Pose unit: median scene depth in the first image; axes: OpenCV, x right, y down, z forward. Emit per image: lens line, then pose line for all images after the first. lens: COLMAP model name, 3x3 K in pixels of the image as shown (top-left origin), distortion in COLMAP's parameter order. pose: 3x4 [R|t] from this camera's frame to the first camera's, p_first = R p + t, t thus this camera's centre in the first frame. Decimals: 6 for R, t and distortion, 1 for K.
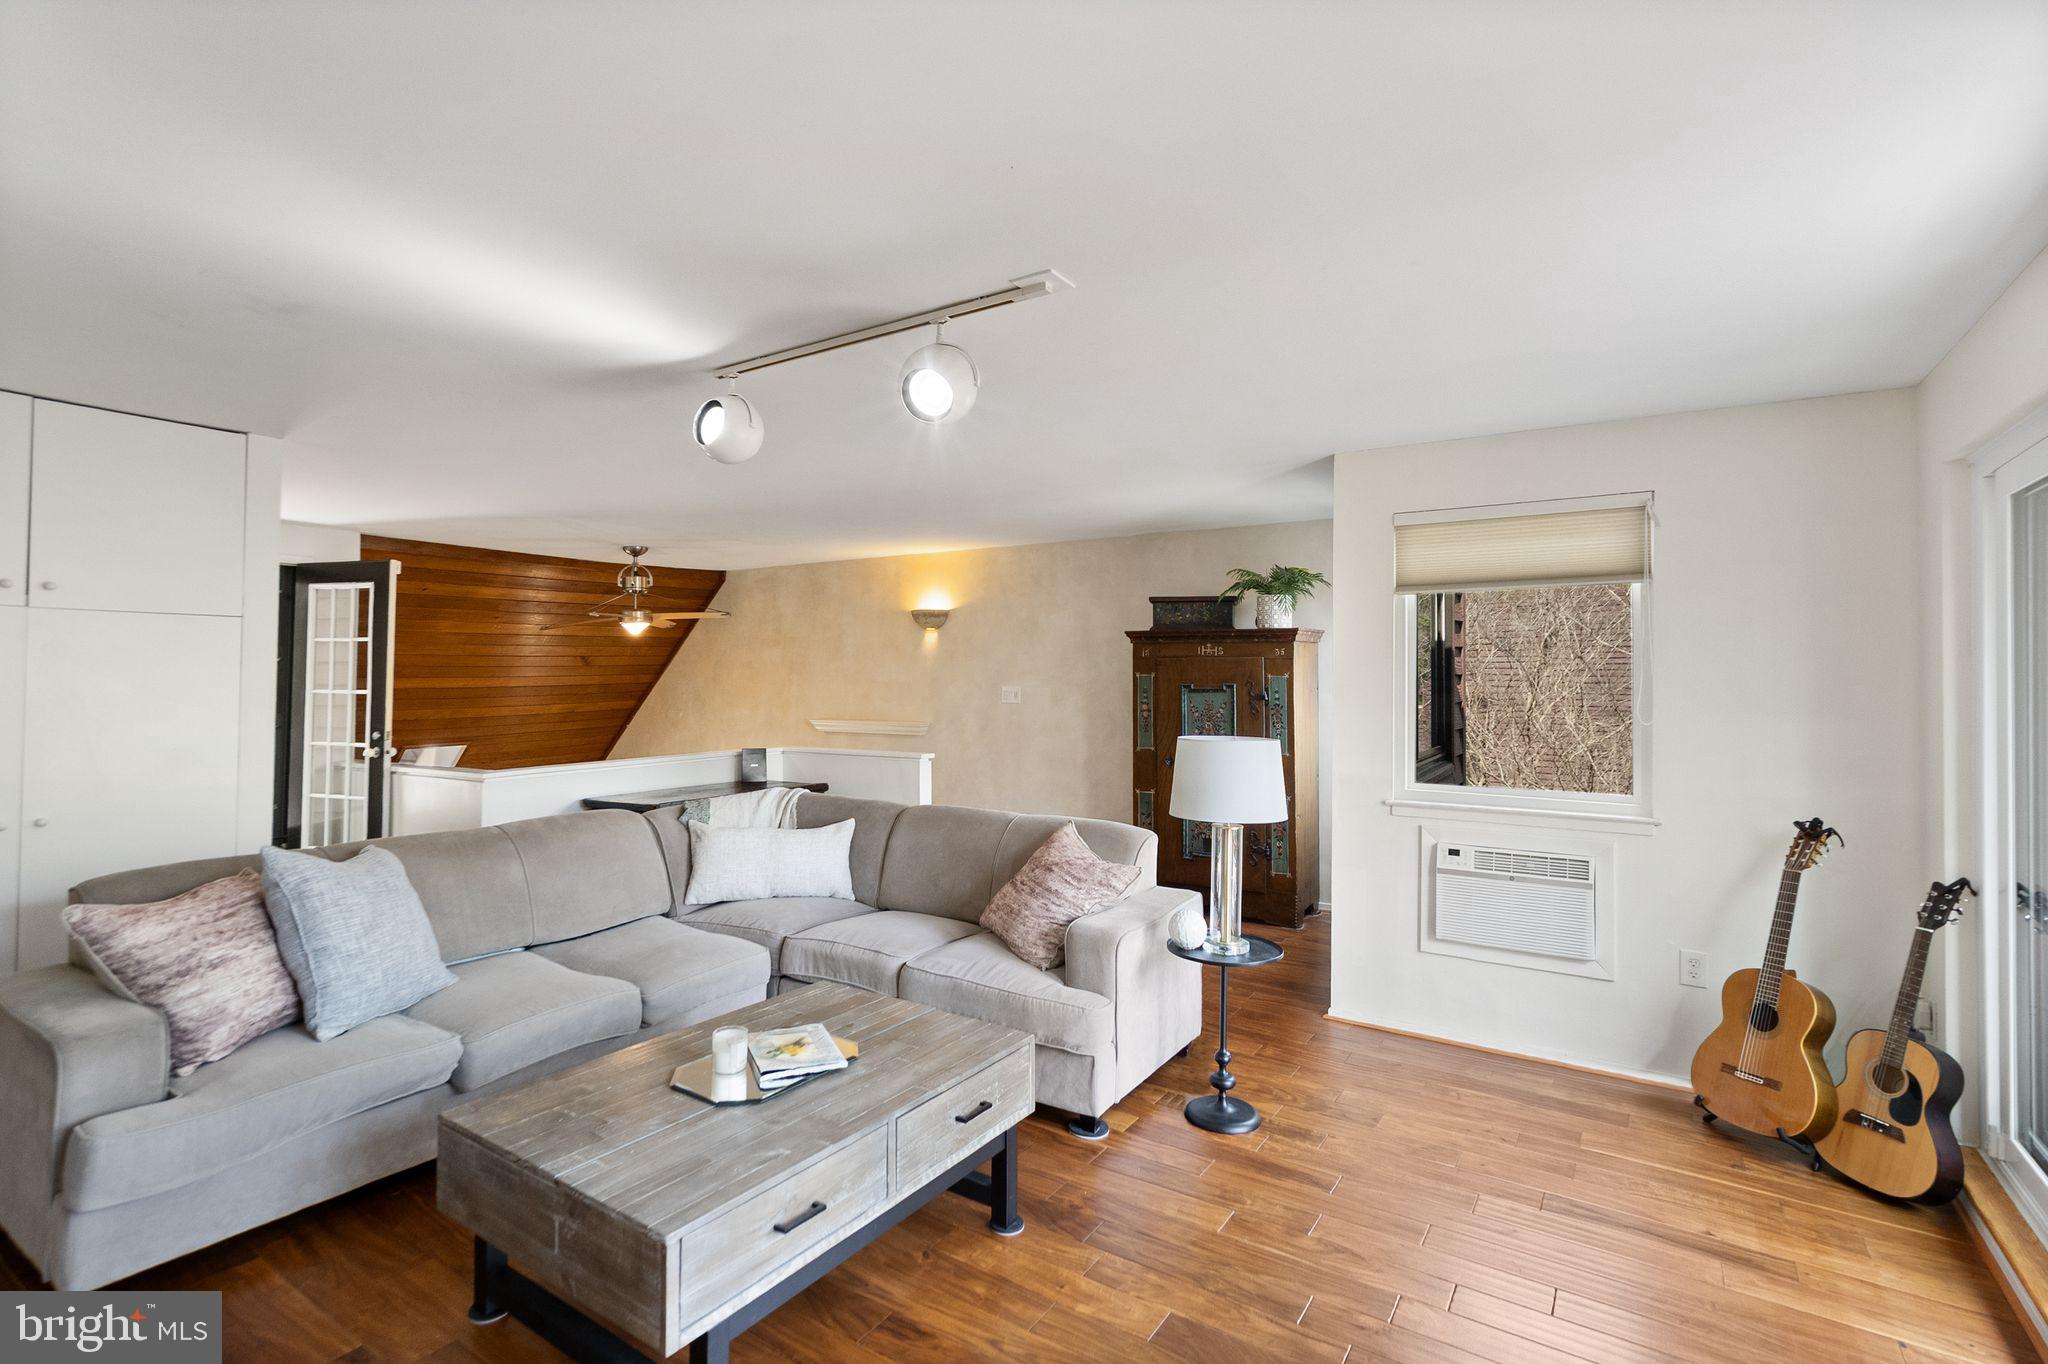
lens RADIAL K [[973.5, 0, 1003.4], [0, 973.5, 658.2], [0, 0, 1]] dist [-0.000944, -0.000037]
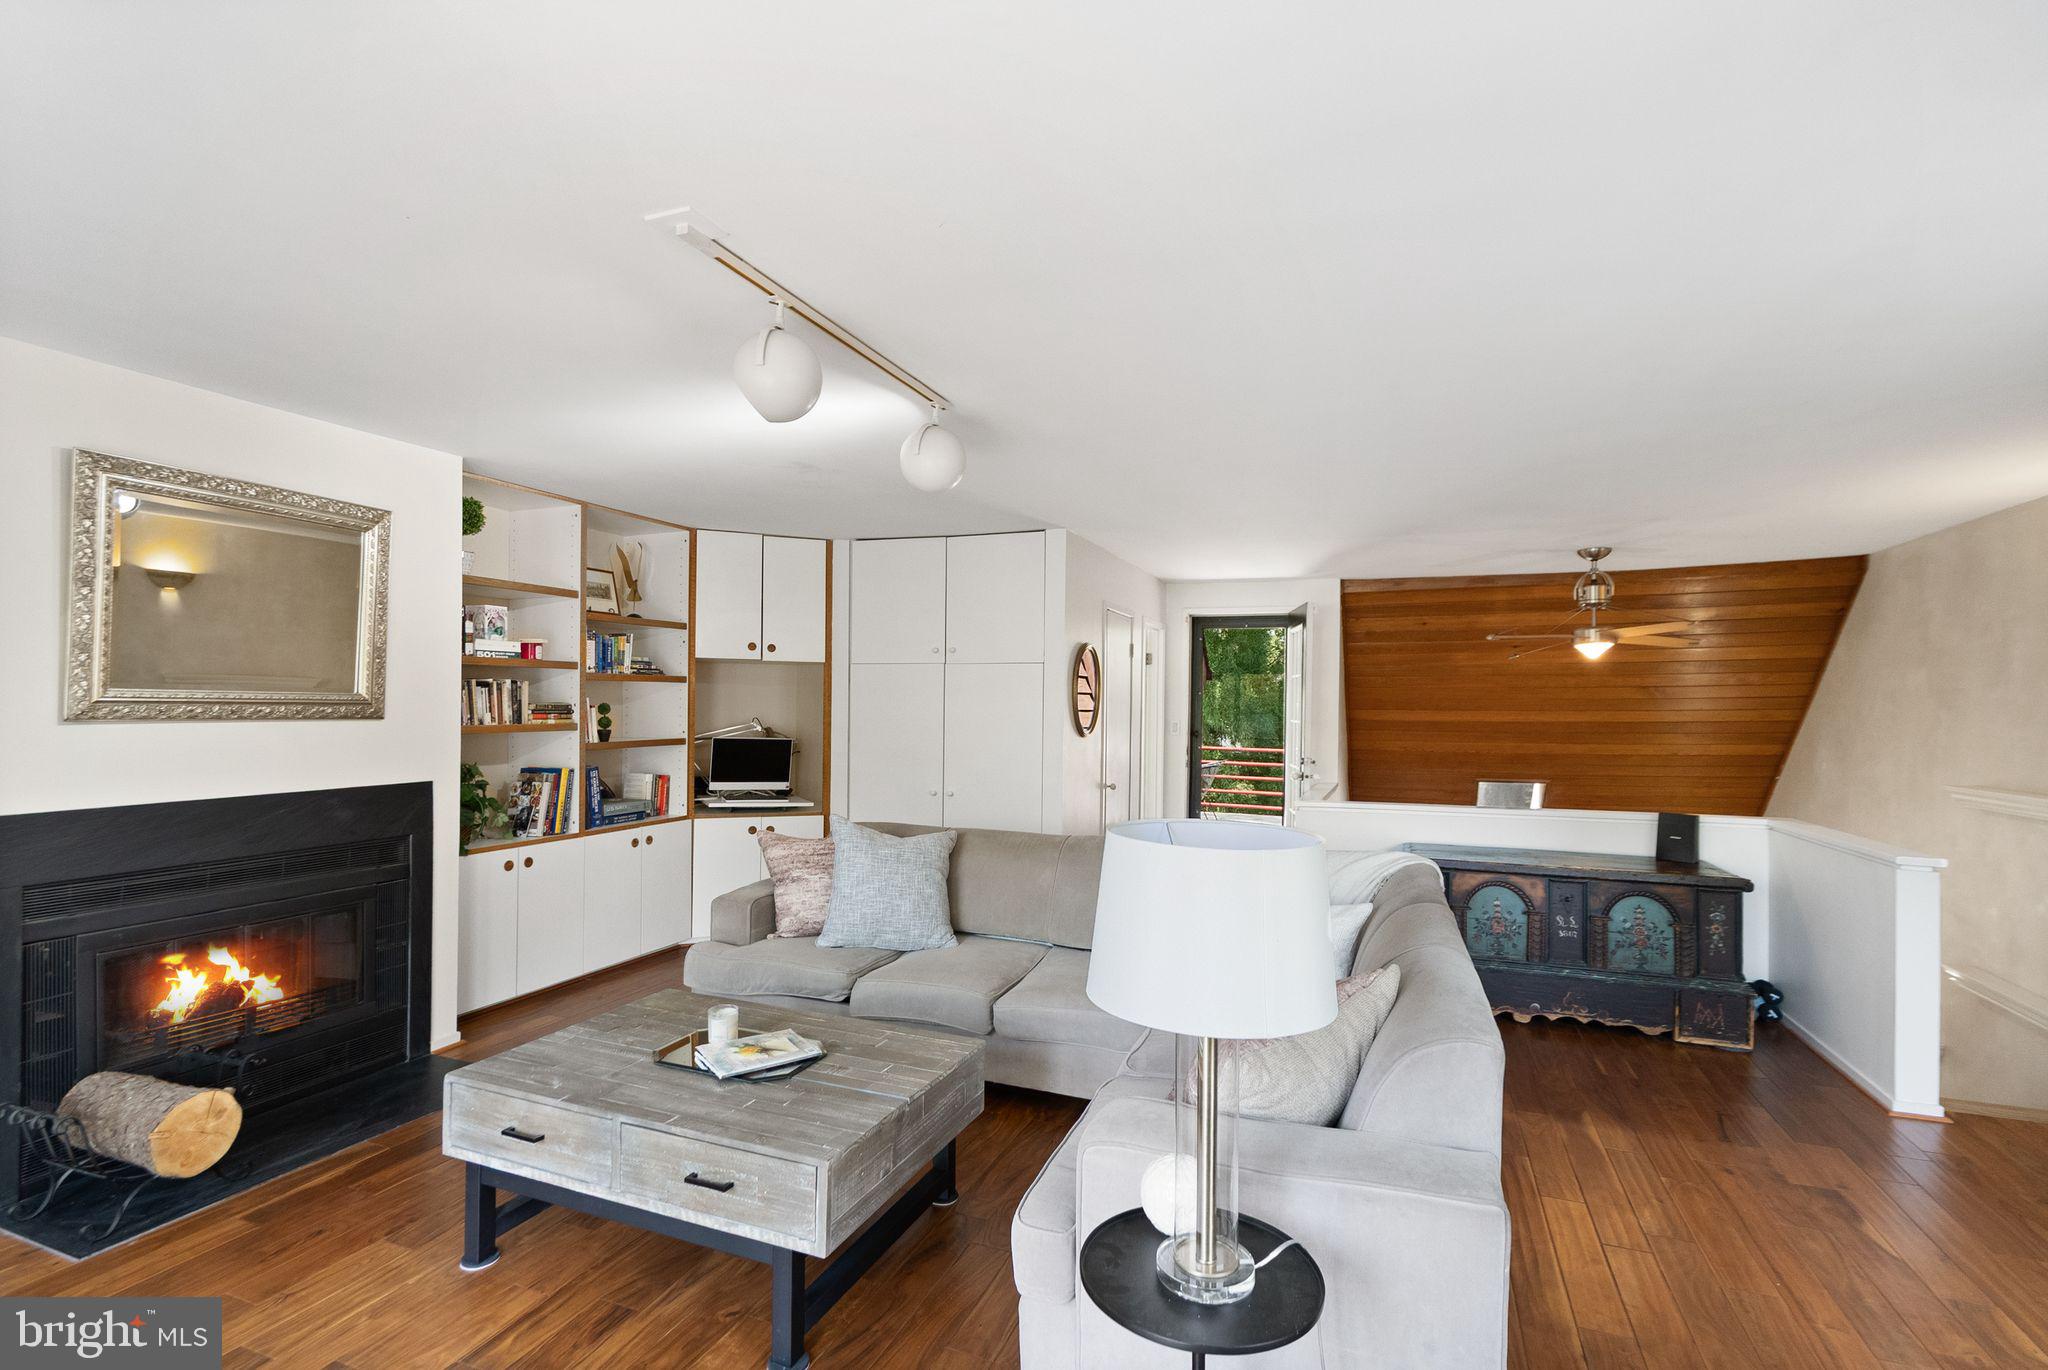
lens RADIAL K [[955.0, 0, 1009.7], [0, 955.0, 716.1], [0, 0, 1]] dist [0.003946, 0.000435]
pose [[0.203003, 0.008899, -0.979138, 0.466468], [0.012035, 0.999860, 0.011582, 0.013304], [0.979104, -0.014135, 0.202868, 0.574336]]
